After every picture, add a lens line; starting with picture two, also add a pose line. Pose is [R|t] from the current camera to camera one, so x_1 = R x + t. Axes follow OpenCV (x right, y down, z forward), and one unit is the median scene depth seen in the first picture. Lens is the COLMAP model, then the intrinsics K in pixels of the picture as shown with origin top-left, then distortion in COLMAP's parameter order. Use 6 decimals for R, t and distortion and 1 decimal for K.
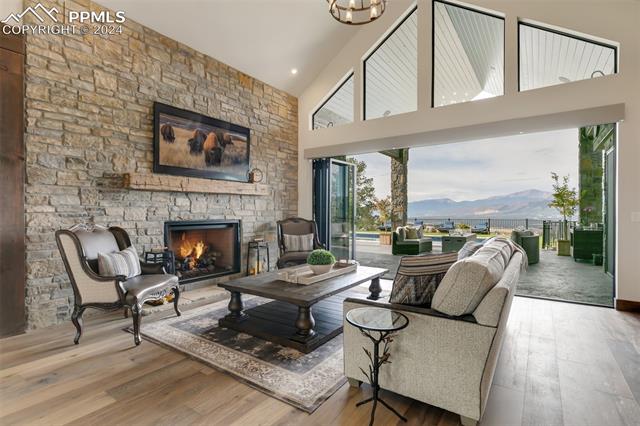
lens RADIAL K [[315.5, 0, 318.2], [0, 315.5, 215.2], [0, 0, 1]] dist [-0.004397, 0.000020]
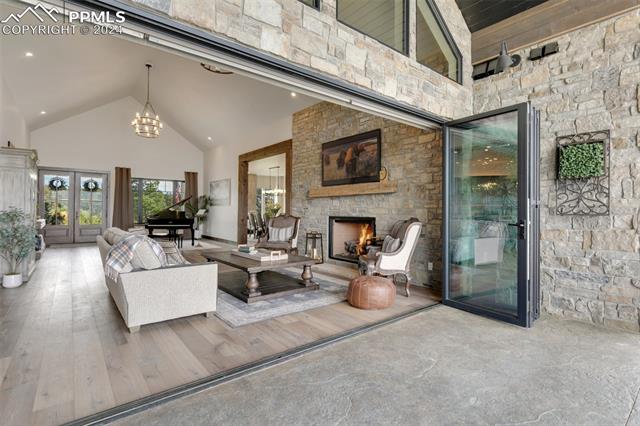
lens RADIAL K [[310.5, 0, 319.5], [0, 310.5, 207.4], [0, 0, 1]] dist [0.001163, 0.000705]
pose [[-0.273515, -0.014999, -0.961751, 0.880193], [-0.015911, 0.999812, -0.011068, -0.004070], [0.961736, 0.012275, -0.273703, 1.187000]]
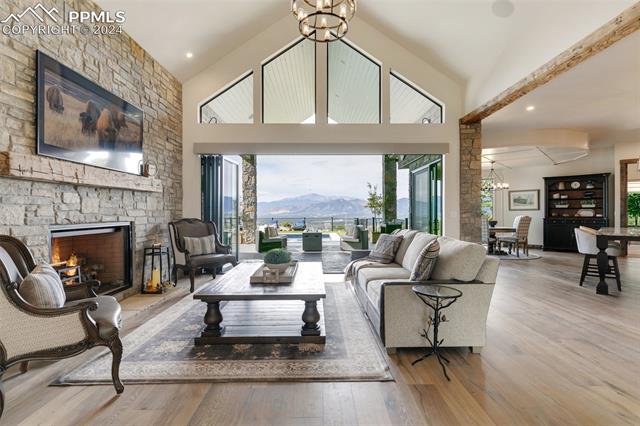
lens RADIAL K [[310.5, 0, 322.8], [0, 310.5, 214.0], [0, 0, 1]] dist [0.001163, 0.000705]
pose [[0.809523, -0.004581, 0.587070, -0.342694], [0.006481, 0.999978, -0.001134, -0.000517], [-0.587052, 0.004723, 0.809535, 0.074432]]
